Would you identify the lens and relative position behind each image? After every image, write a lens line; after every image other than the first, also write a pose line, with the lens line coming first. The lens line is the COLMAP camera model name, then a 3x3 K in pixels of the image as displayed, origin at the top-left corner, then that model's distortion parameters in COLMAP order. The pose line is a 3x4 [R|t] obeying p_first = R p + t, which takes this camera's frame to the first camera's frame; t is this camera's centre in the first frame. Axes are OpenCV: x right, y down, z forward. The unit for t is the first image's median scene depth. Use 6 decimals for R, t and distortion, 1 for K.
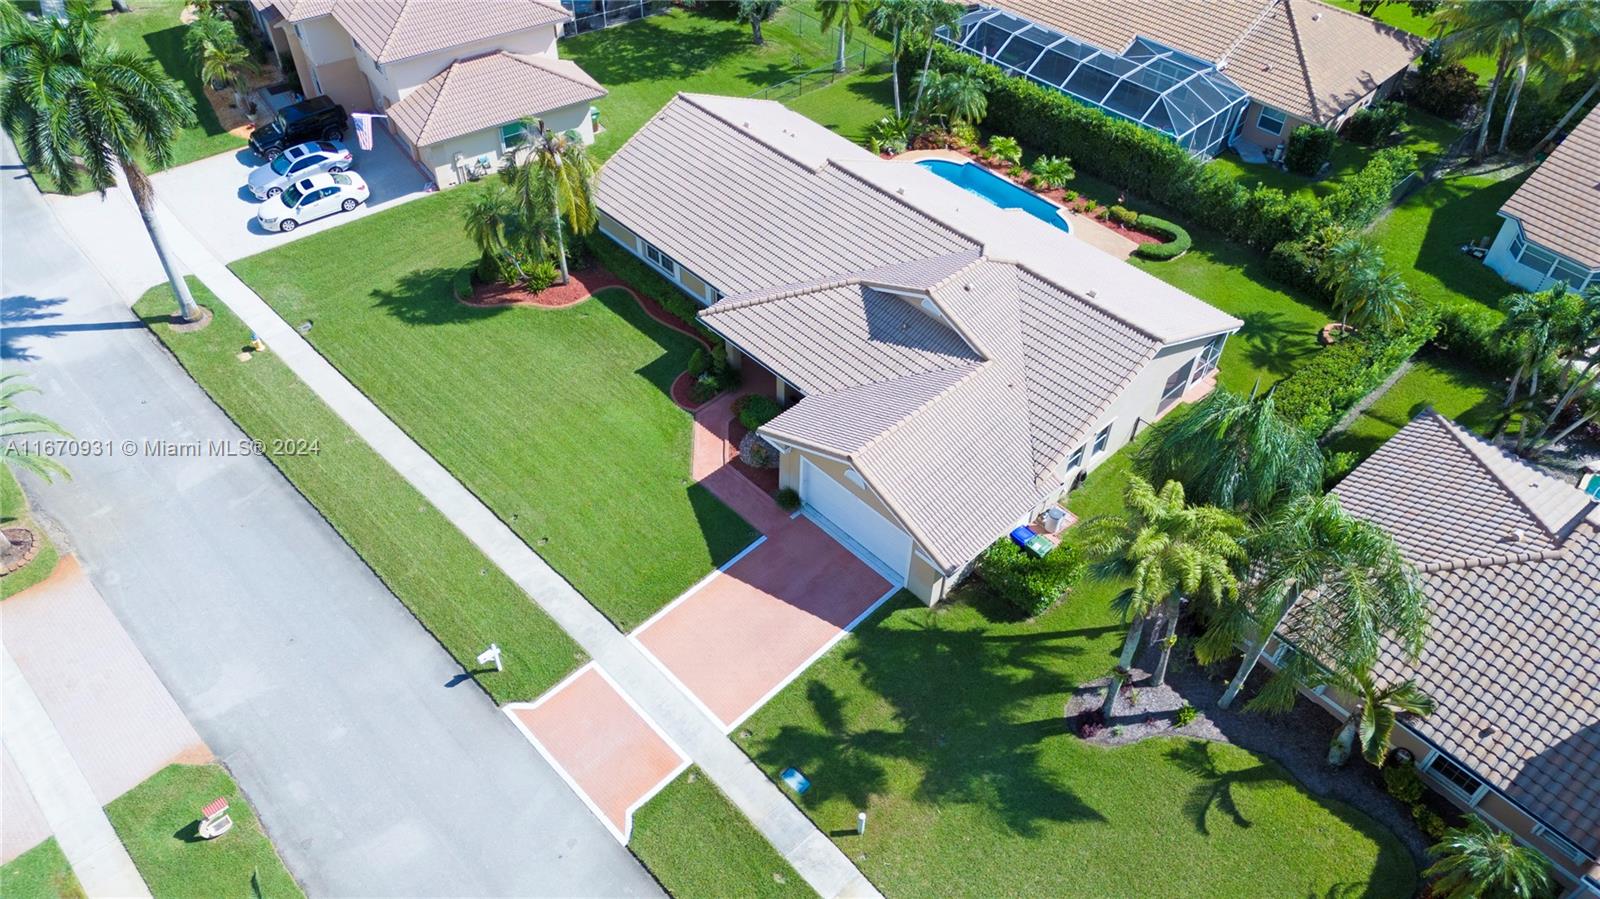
lens RADIAL K [[1164.5, 0, 800.0], [0, 1164.5, 449.5], [0, 0, 1]] dist [0.013923, -0.003558]
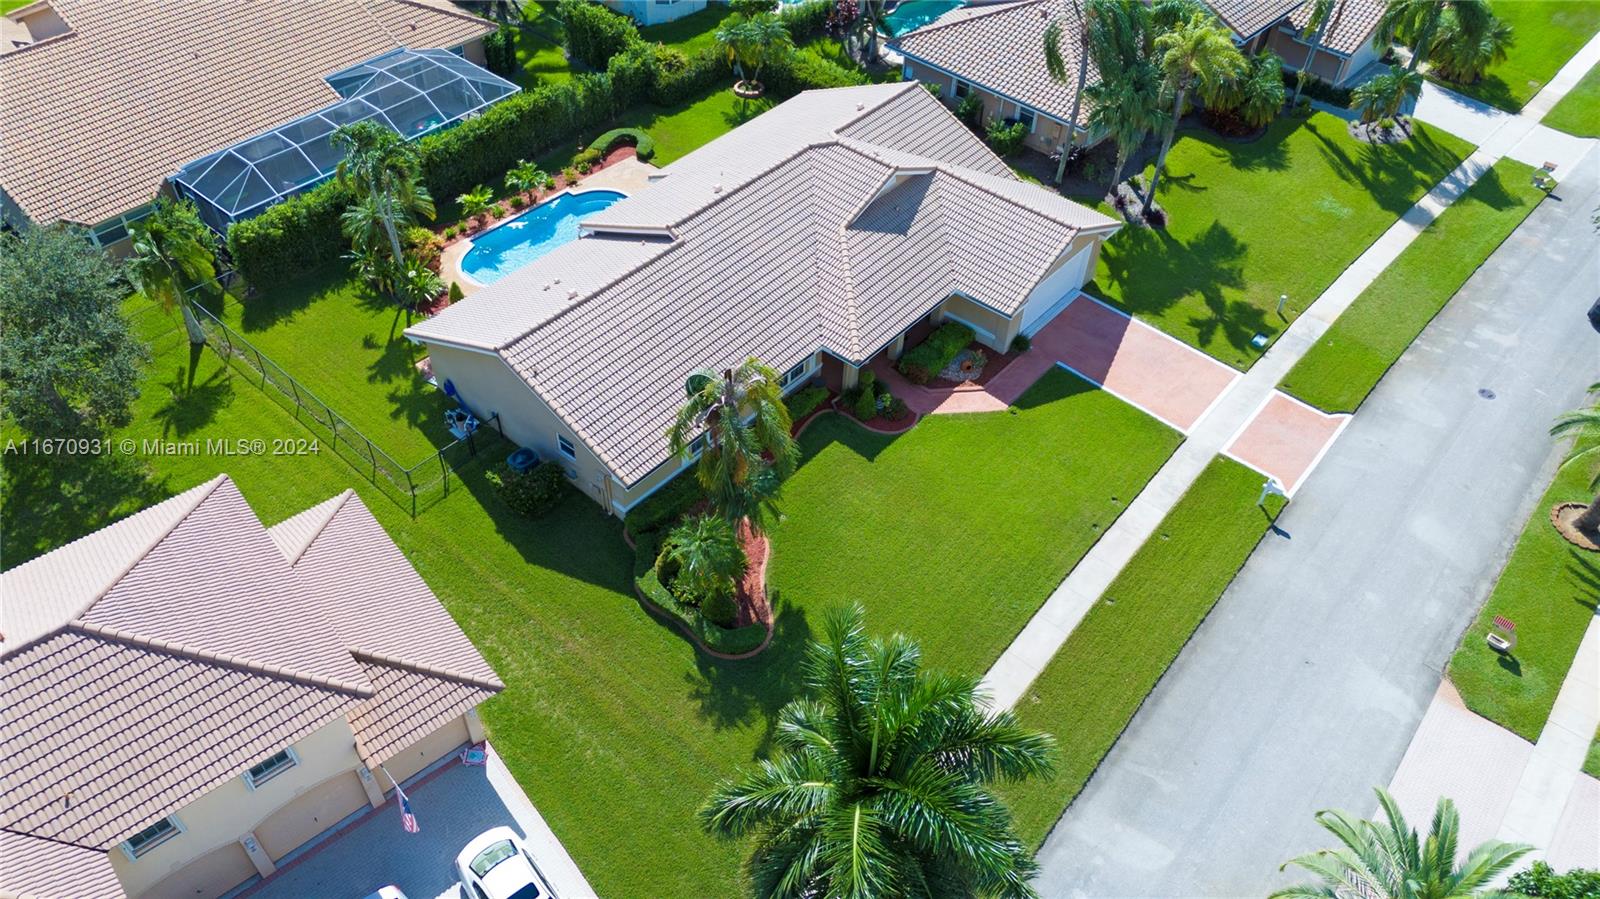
lens RADIAL K [[1164.5, 0, 800.0], [0, 1164.5, 449.5], [0, 0, 1]] dist [0.013923, -0.003558]
pose [[-0.108014, -0.701055, 0.704879, -0.917104], [0.666967, 0.474681, 0.574311, -0.752550], [-0.737217, 0.532165, 0.416308, 0.759433]]
